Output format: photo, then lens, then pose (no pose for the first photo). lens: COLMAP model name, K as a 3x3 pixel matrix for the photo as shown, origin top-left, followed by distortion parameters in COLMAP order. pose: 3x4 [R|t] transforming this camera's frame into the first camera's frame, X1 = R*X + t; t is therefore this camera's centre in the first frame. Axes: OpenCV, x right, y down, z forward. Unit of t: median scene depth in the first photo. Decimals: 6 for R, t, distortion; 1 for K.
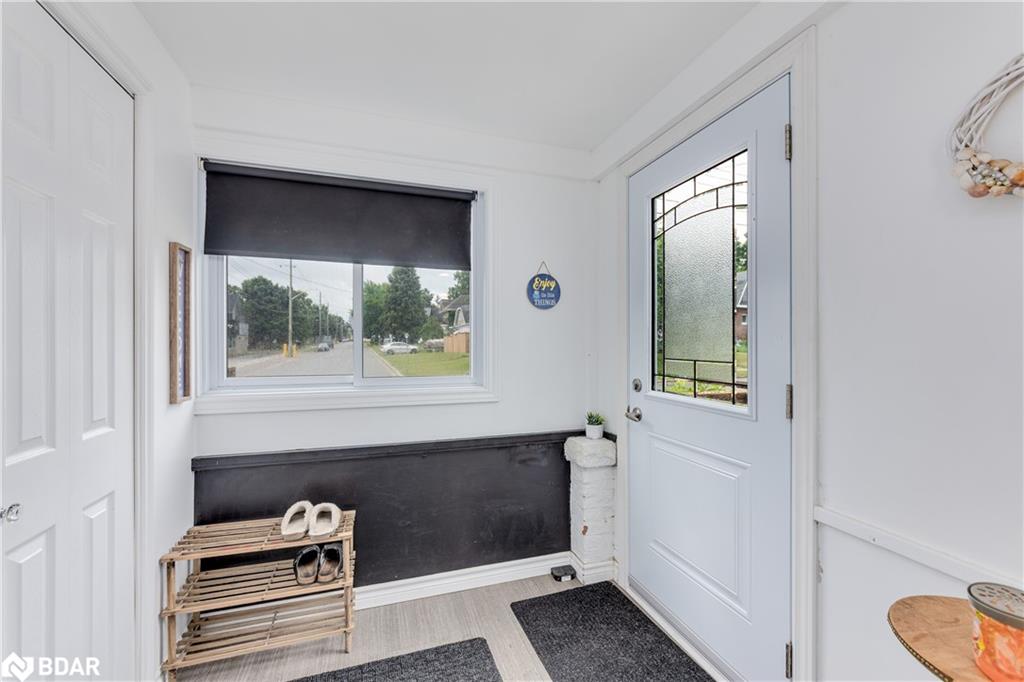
lens RADIAL K [[424.0, 0, 513.0], [0, 424.0, 338.9], [0, 0, 1]] dist [0.009653, -0.000130]
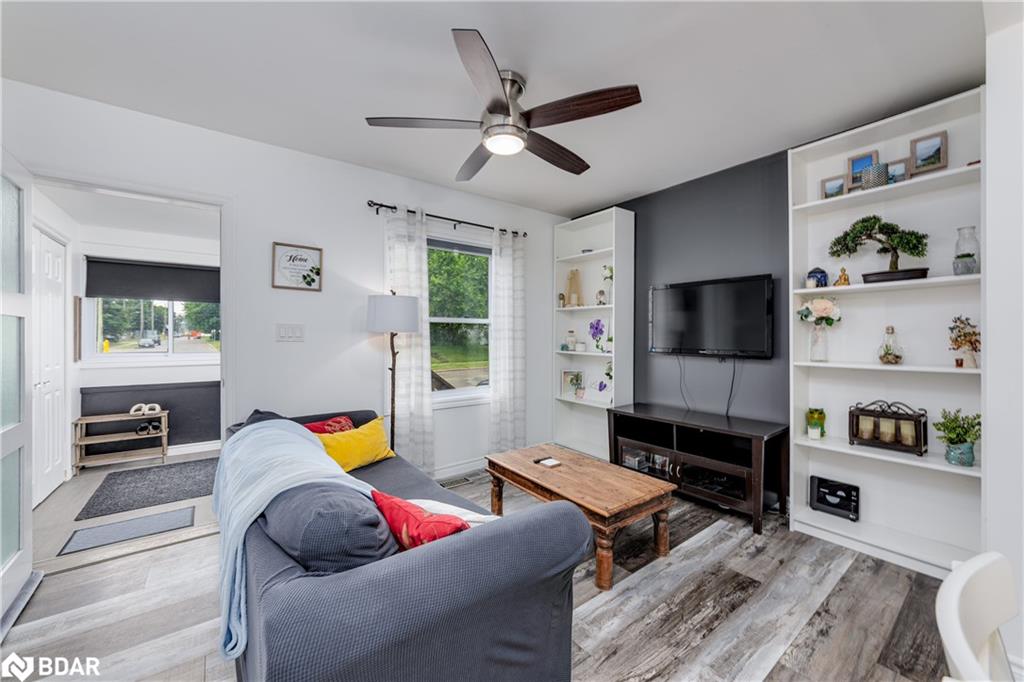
lens RADIAL K [[403.3, 0, 511.6], [0, 403.3, 331.8], [0, 0, 1]] dist [0.012981, -0.000181]
pose [[0.952020, 0.000013, 0.306036, 0.765781], [0.001237, 0.999992, -0.003888, -0.009168], [-0.306034, 0.004080, 0.952012, -1.766970]]
